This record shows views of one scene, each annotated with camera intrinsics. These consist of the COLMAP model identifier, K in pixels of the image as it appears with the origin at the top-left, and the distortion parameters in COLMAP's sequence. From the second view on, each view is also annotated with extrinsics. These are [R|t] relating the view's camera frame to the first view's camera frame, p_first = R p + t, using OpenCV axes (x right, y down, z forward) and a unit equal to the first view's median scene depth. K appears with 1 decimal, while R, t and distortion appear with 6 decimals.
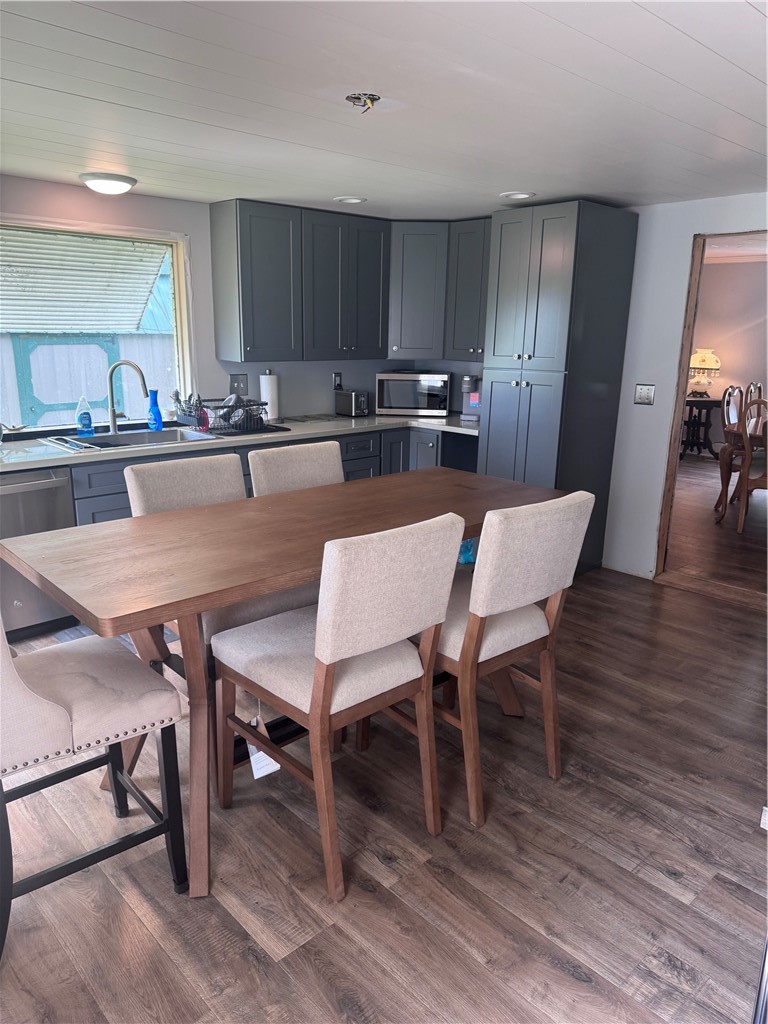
lens RADIAL K [[727.4, 0, 384.0], [0, 727.4, 512.0], [0, 0, 1]] dist [0.036481, -0.054561]
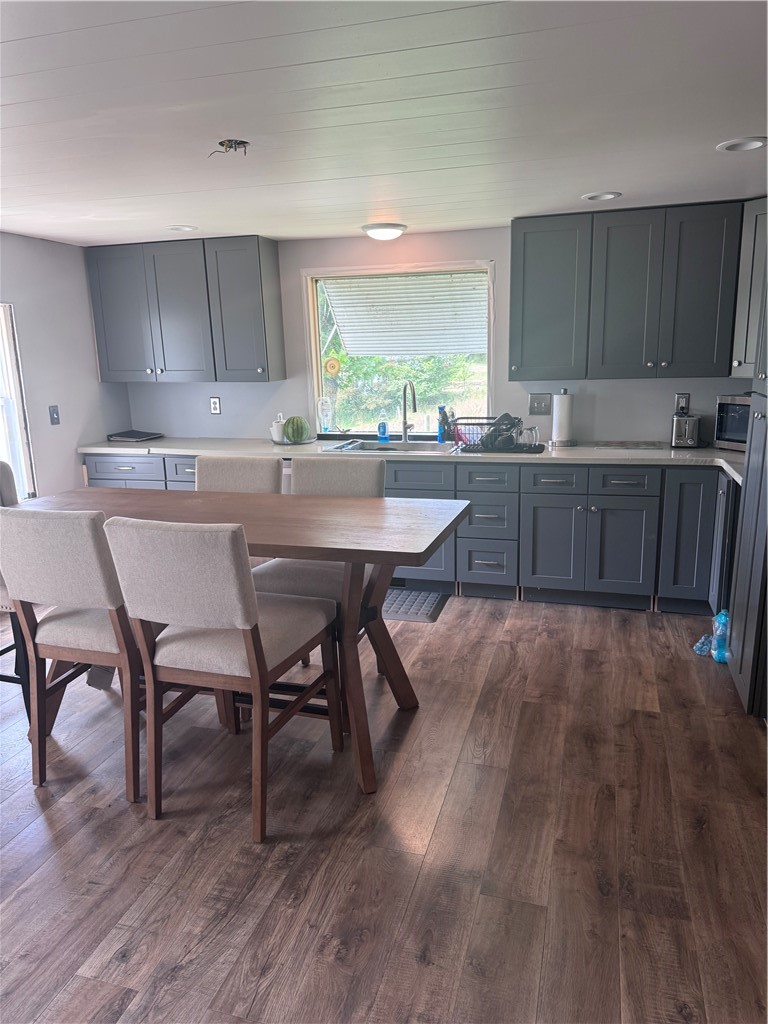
lens RADIAL K [[727.4, 0, 384.0], [0, 727.4, 512.0], [0, 0, 1]] dist [0.036481, -0.054561]
pose [[0.495943, 0.153587, -0.854664, 0.646411], [-0.178996, 0.981178, 0.072455, -0.078177], [0.849706, 0.117048, 0.514100, 0.398388]]
